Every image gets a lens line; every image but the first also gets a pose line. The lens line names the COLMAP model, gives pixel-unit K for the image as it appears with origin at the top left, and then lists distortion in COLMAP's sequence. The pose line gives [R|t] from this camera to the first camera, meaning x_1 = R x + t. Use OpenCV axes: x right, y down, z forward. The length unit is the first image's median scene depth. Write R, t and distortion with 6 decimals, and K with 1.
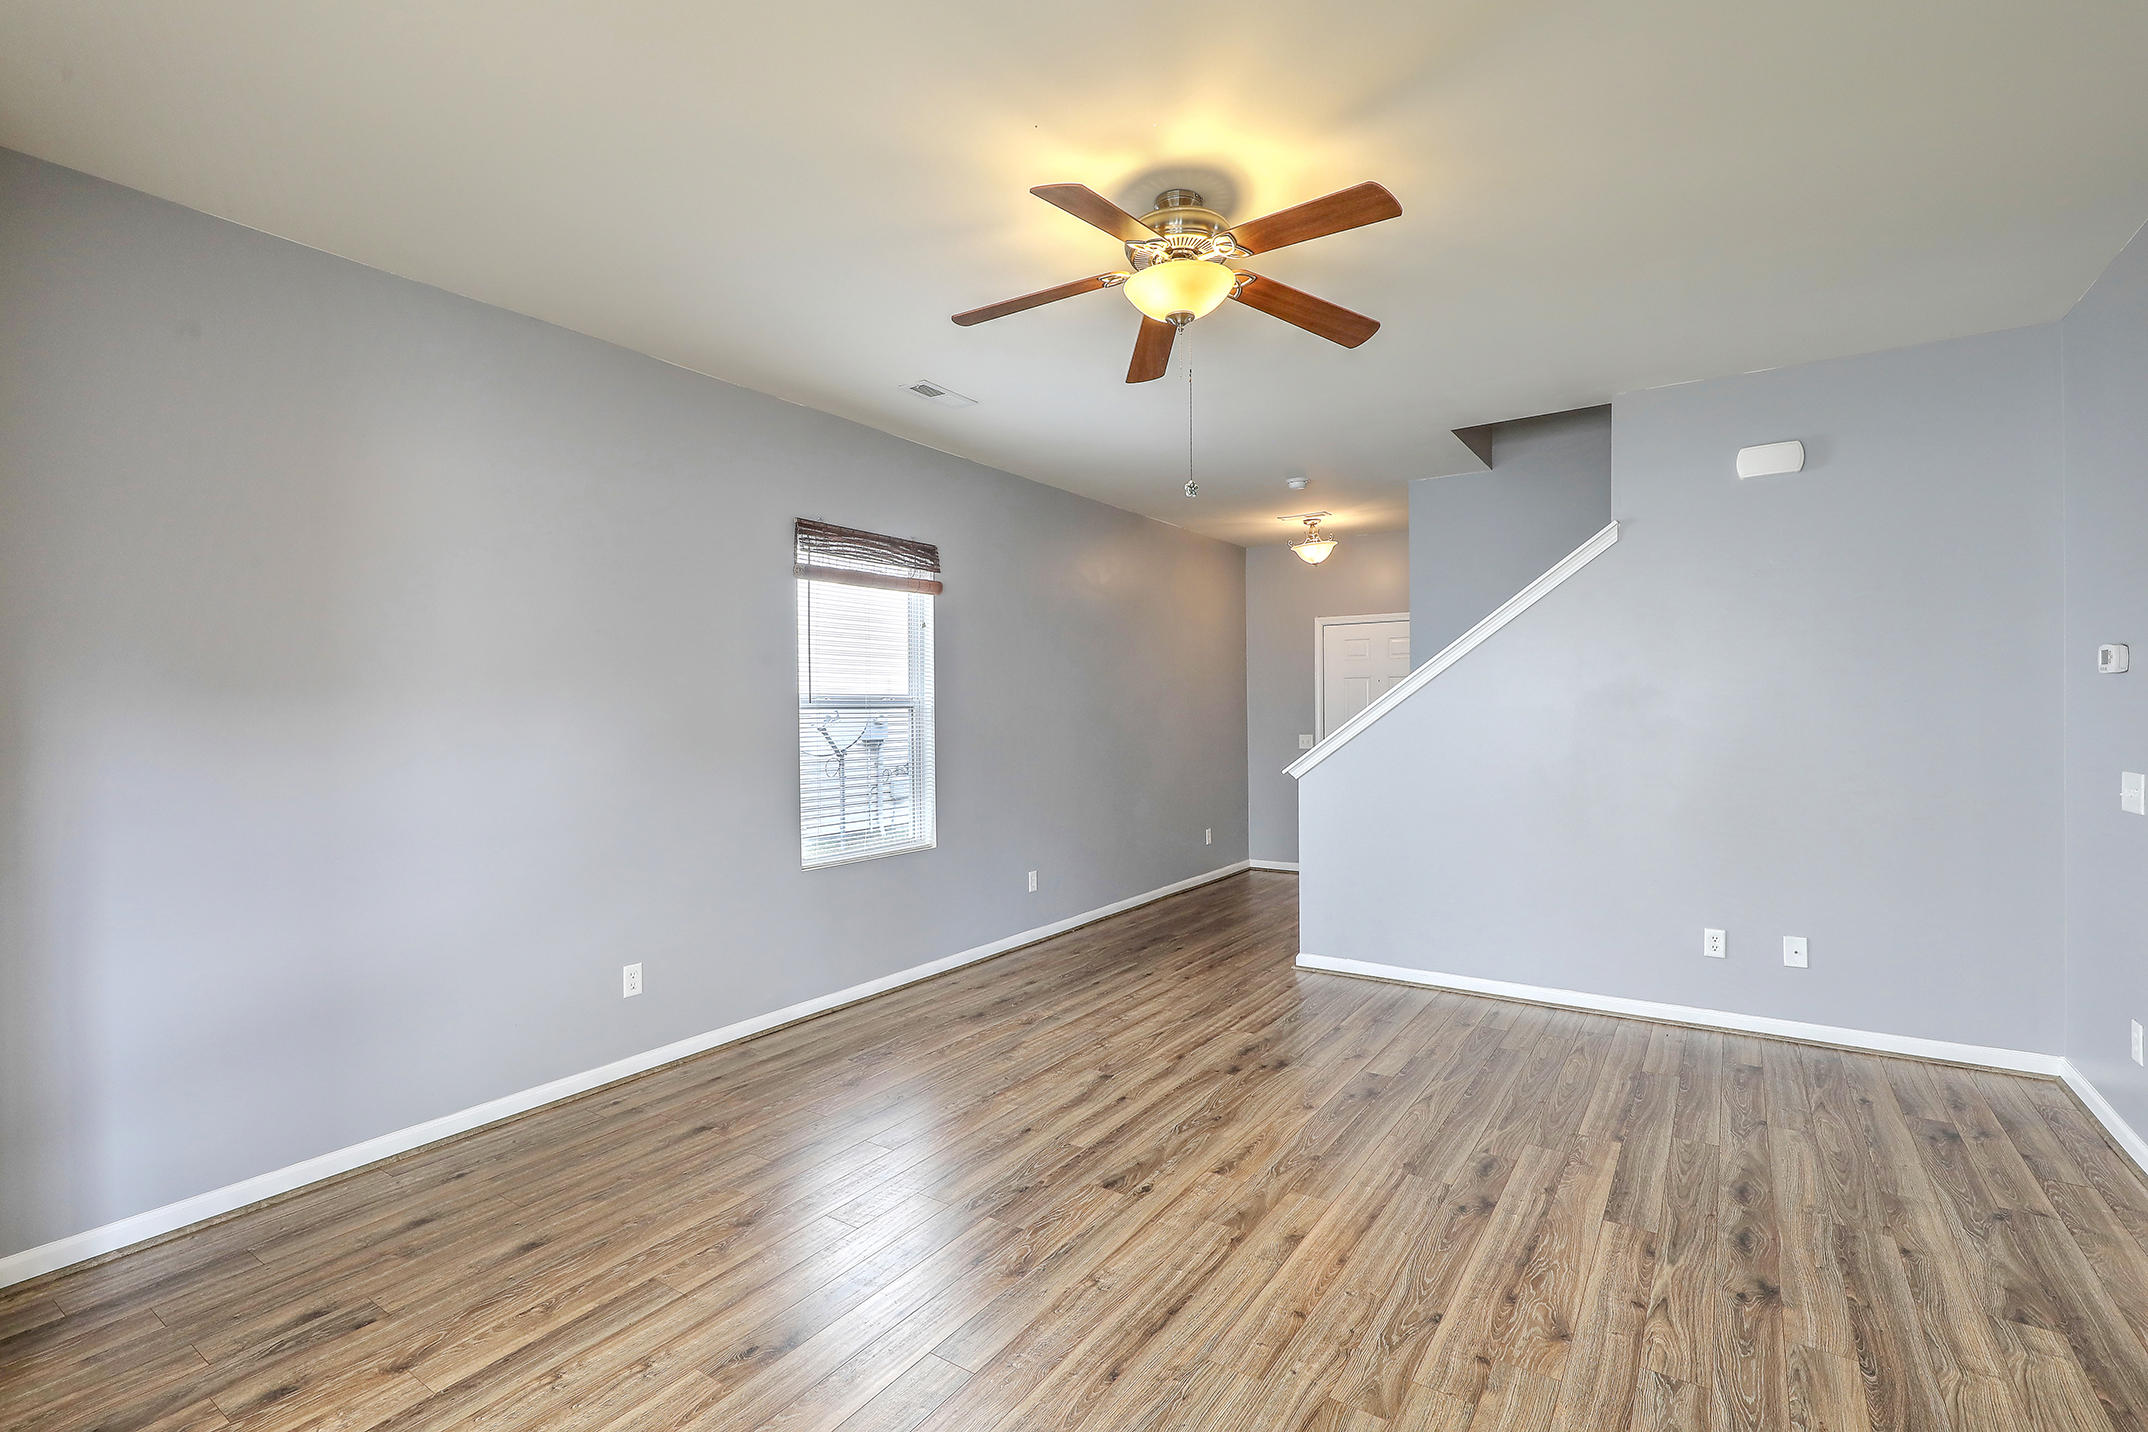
lens RADIAL K [[982.4, 0, 1071.1], [0, 982.4, 704.3], [0, 0, 1]] dist [0.006666, -0.001056]
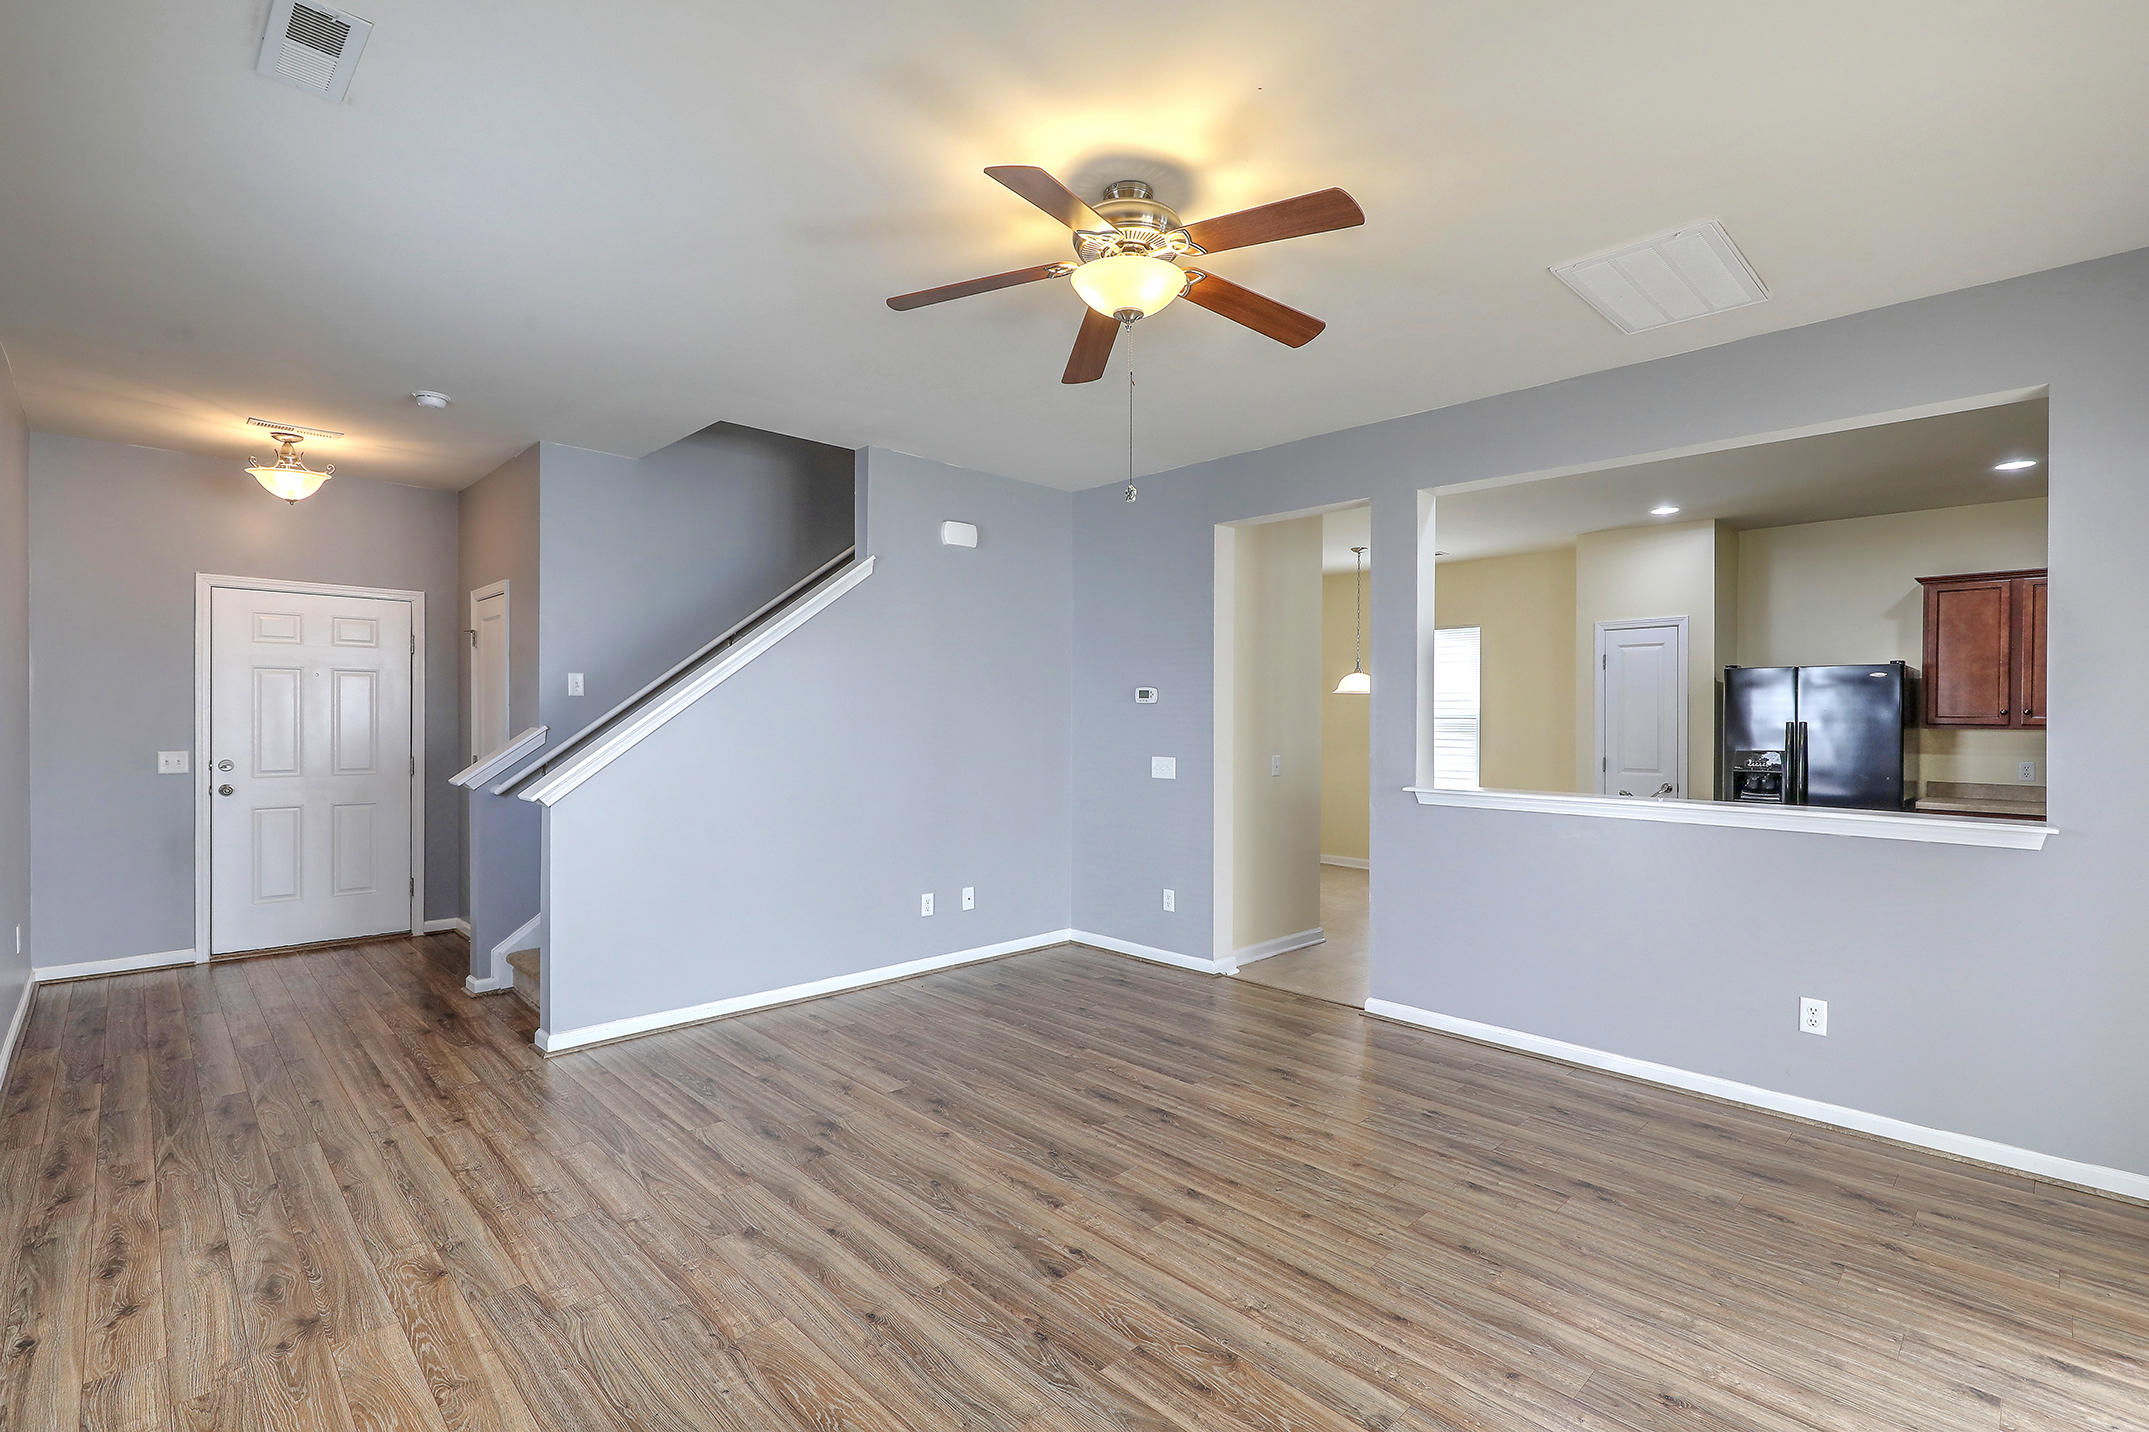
lens RADIAL K [[982.9, 0, 1090.8], [0, 982.9, 712.9], [0, 0, 1]] dist [0.006666, -0.001056]
pose [[0.189066, 0.012193, 0.981889, -0.573258], [-0.016542, 0.999821, -0.009231, 0.004022], [-0.981825, -0.014498, 0.189234, 0.577626]]
